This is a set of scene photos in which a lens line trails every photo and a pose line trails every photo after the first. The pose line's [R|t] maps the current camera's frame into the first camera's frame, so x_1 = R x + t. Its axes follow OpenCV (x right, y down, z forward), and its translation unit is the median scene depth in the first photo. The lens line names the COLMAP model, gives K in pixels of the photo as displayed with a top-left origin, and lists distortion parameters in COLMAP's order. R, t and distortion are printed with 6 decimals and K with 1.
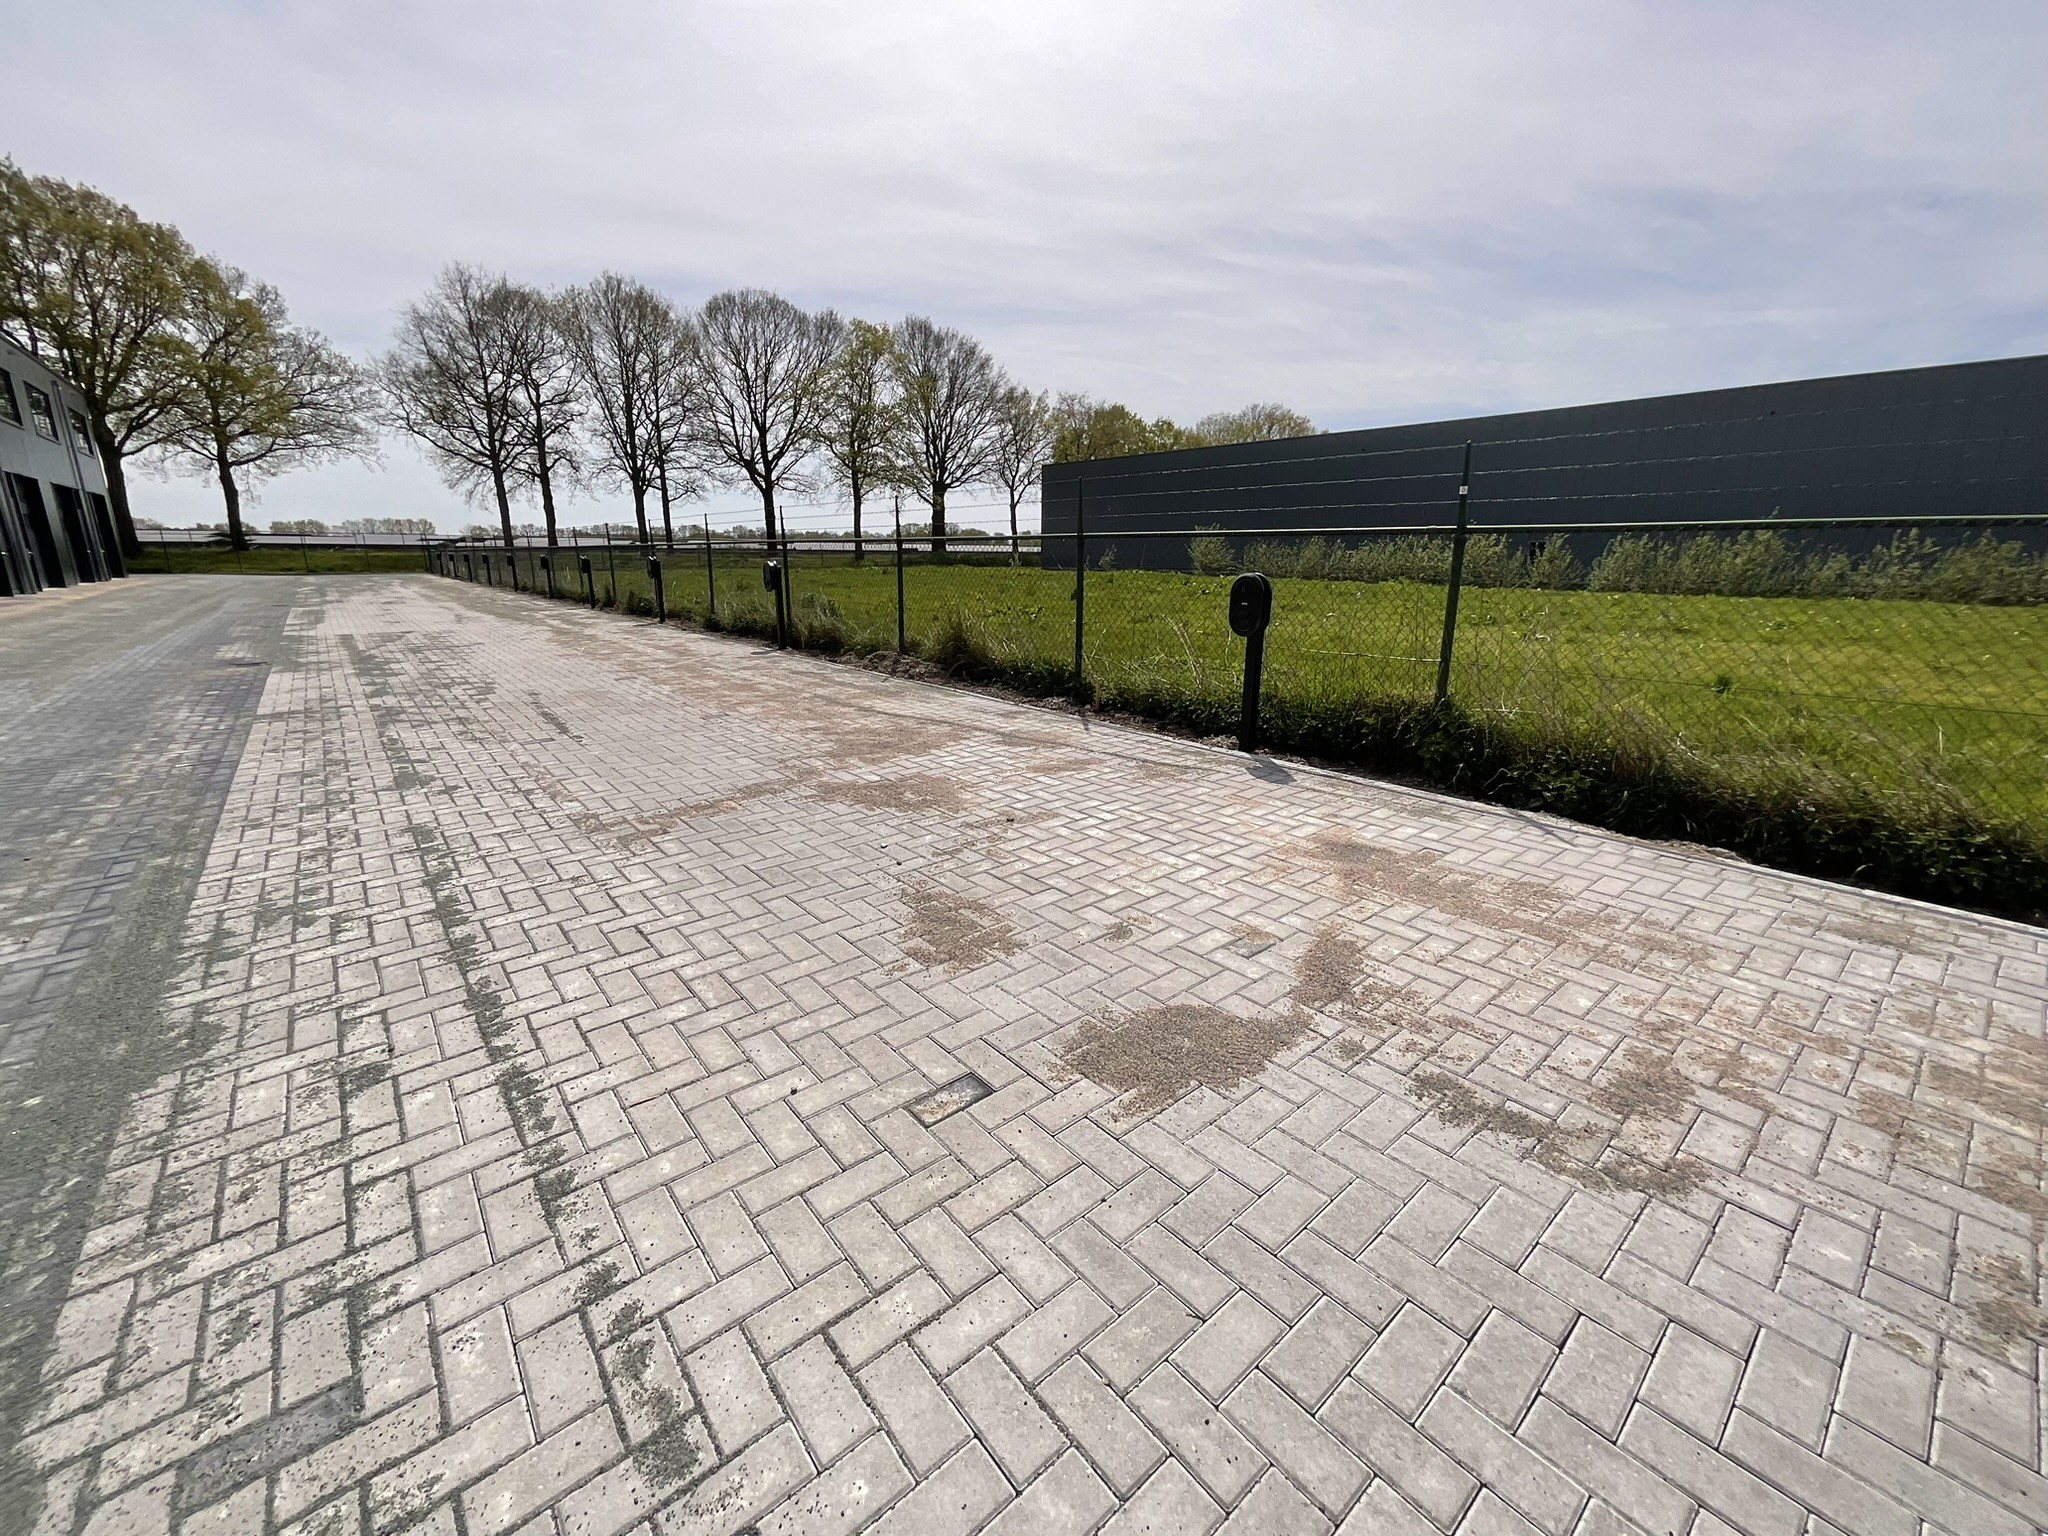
lens RADIAL K [[811.7, 0, 1005.2], [0, 811.7, 769.1], [0, 0, 1]] dist [-0.000707, -0.001444]
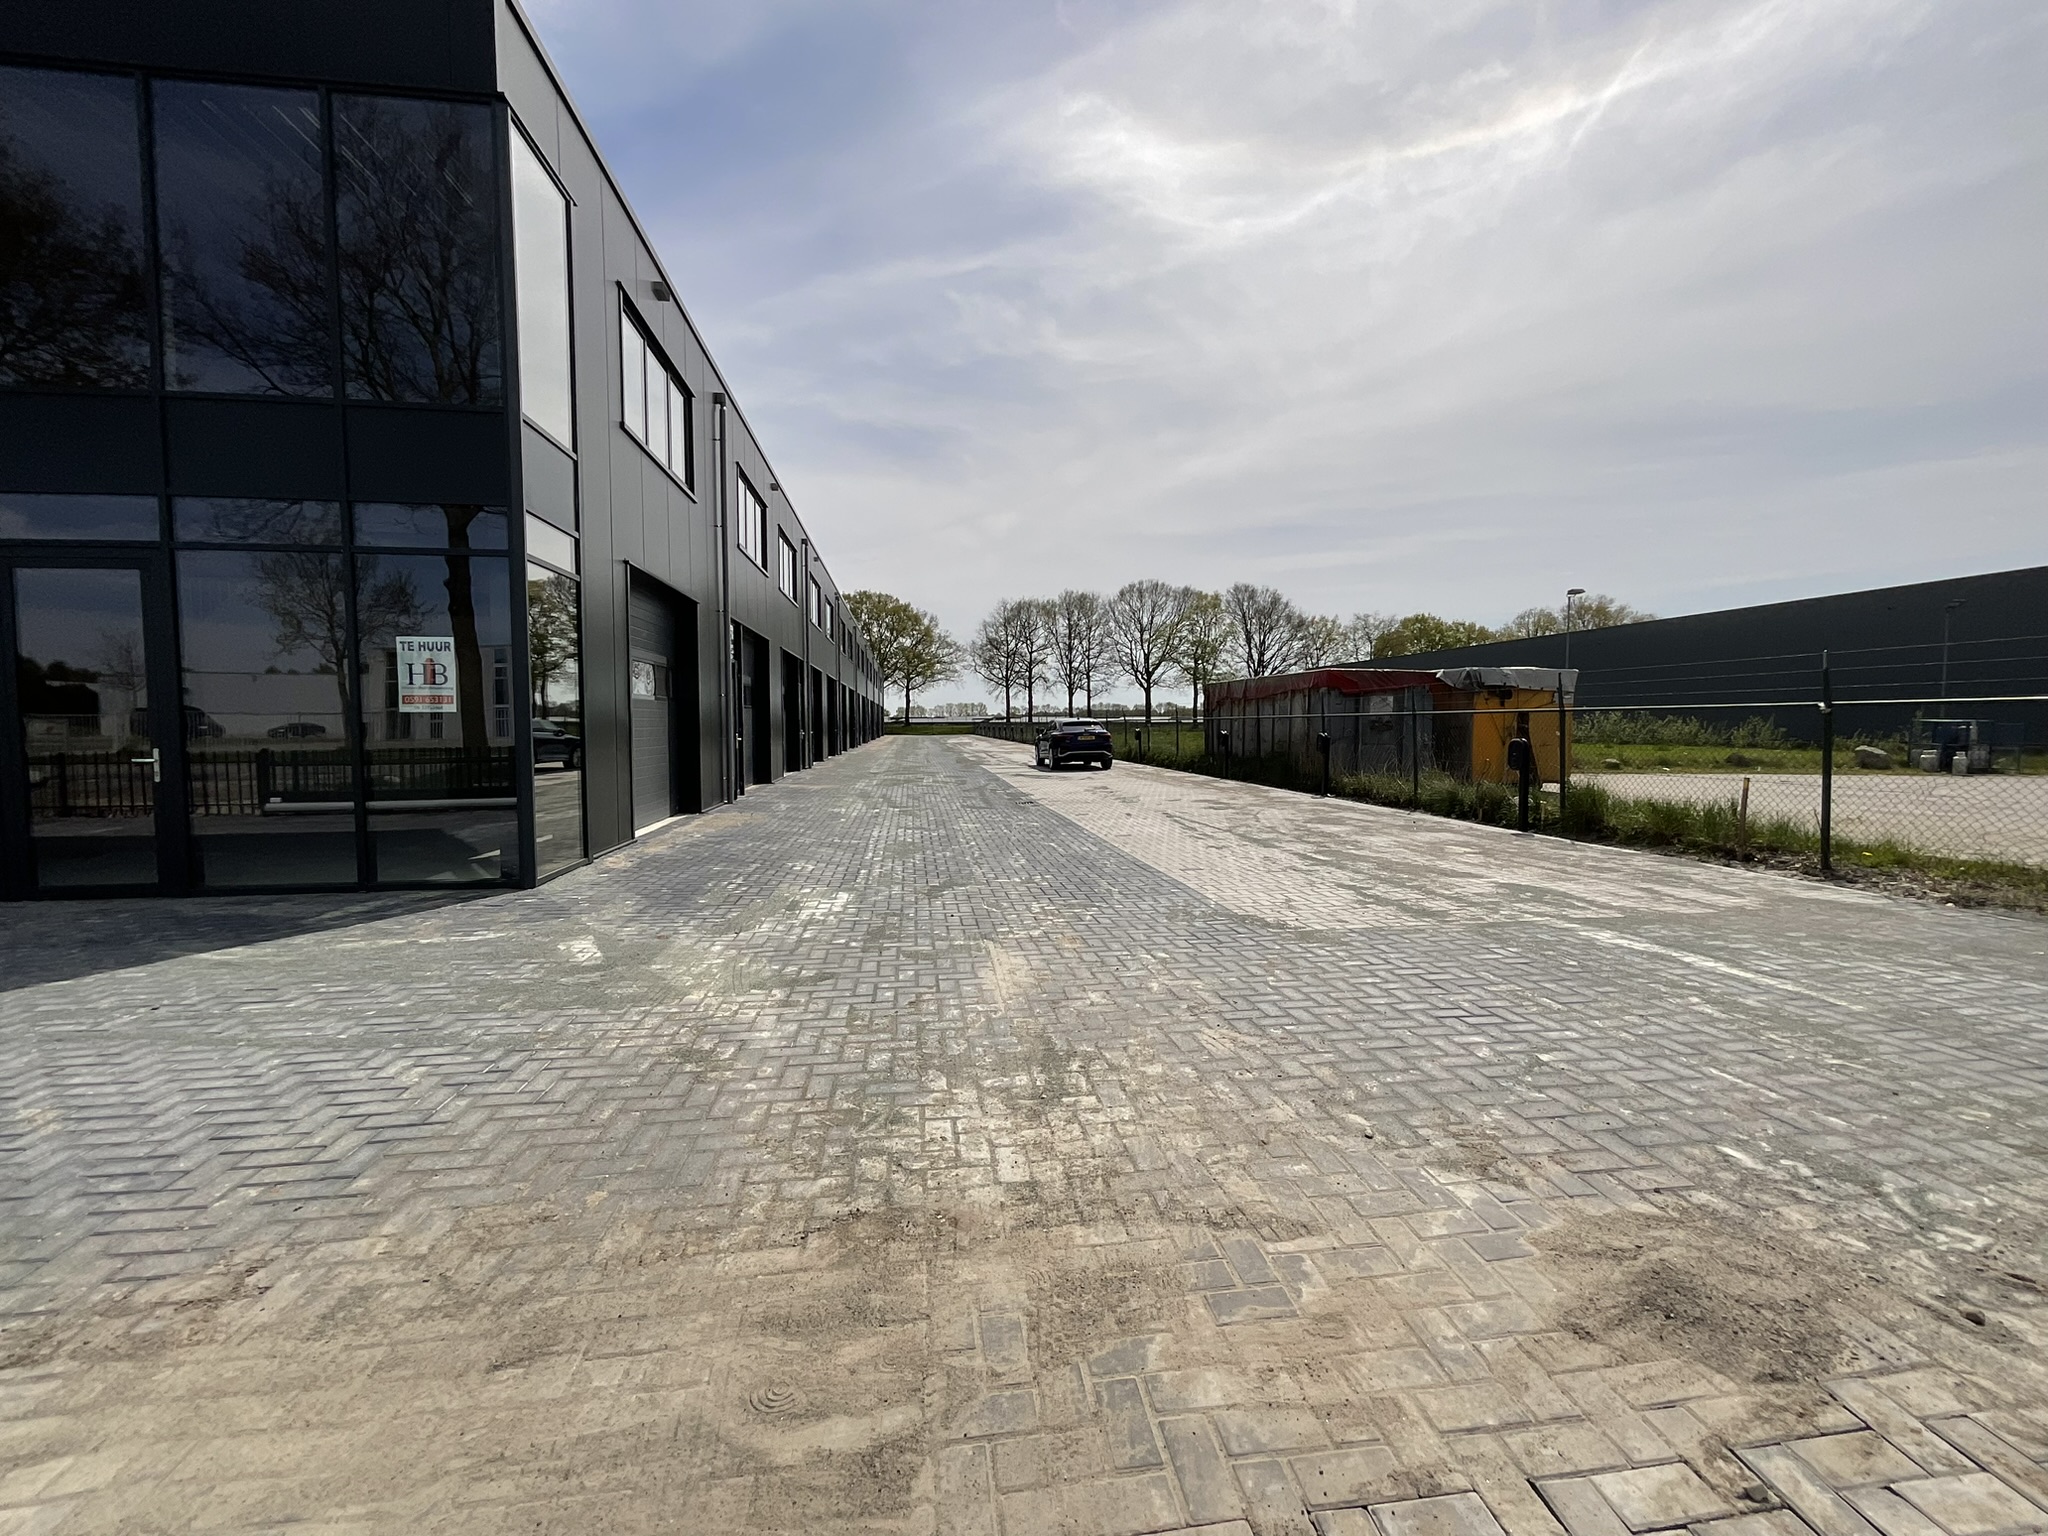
lens RADIAL K [[811.7, 0, 1034.7], [0, 811.7, 755.9], [0, 0, 1]] dist [-0.000707, -0.001444]
pose [[0.858546, 0.008914, -0.512659, 0.513076], [-0.122159, 0.974614, -0.187631, 0.192888], [0.497972, 0.223716, 0.837840, -0.683581]]
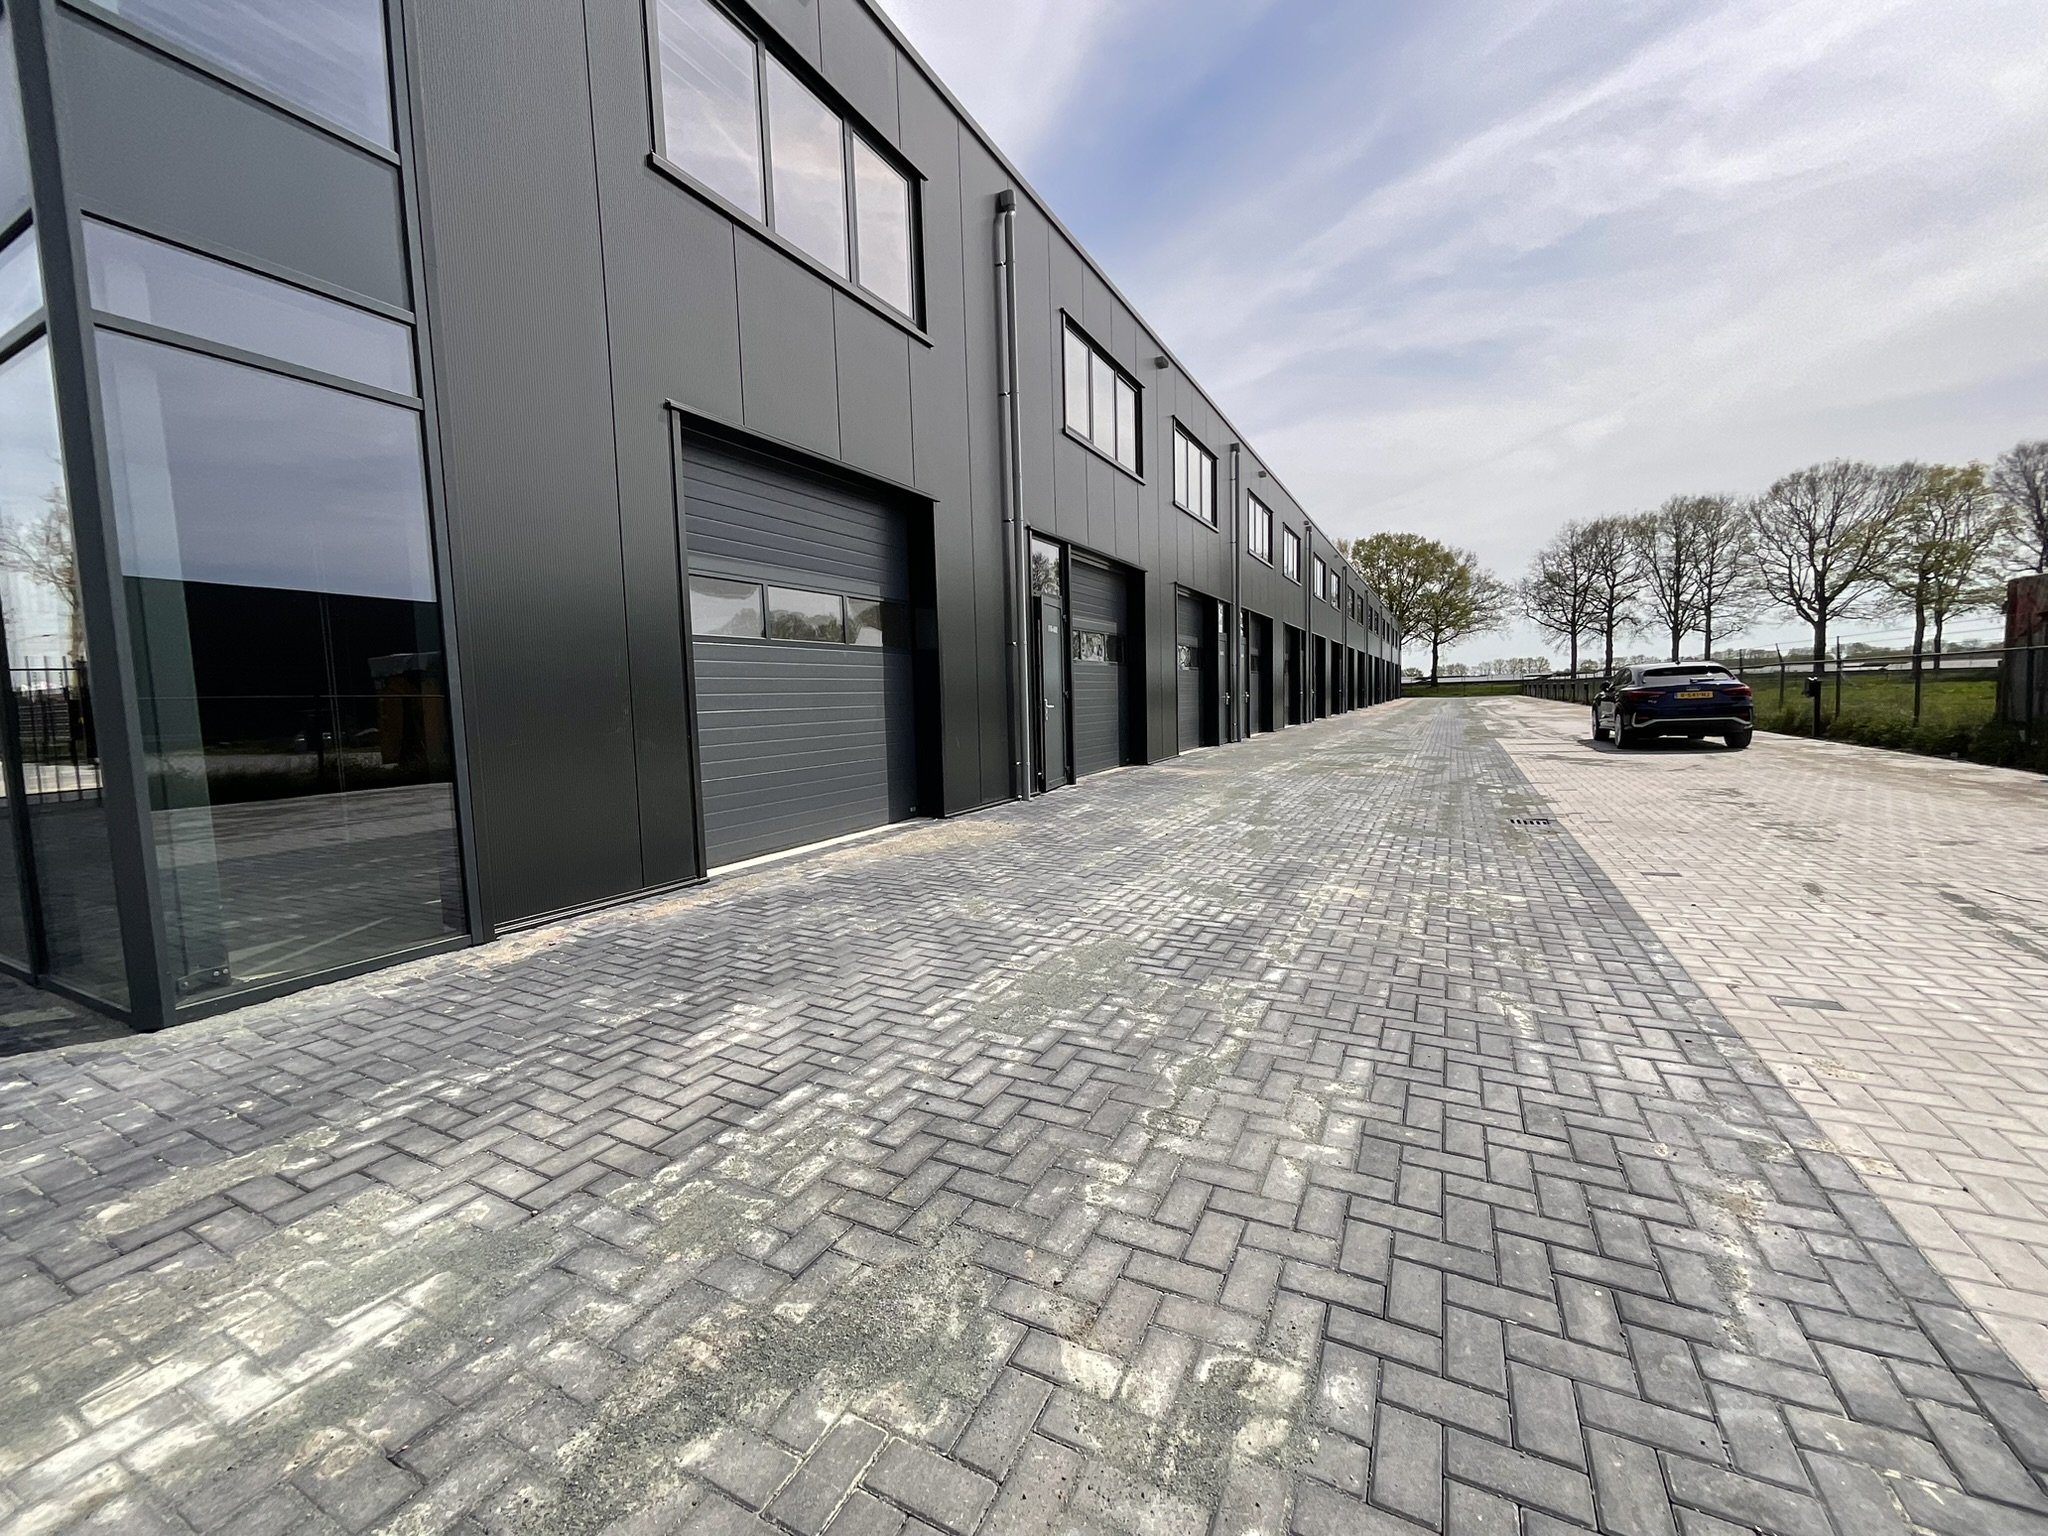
lens RADIAL K [[811.7, 0, 1032.0], [0, 811.7, 766.3], [0, 0, 1]] dist [-0.000707, -0.001444]
pose [[0.395460, 0.058132, -0.916642, 0.463958], [-0.206634, 0.978042, -0.027121, 0.169145], [0.894938, 0.200135, 0.398789, -0.586627]]
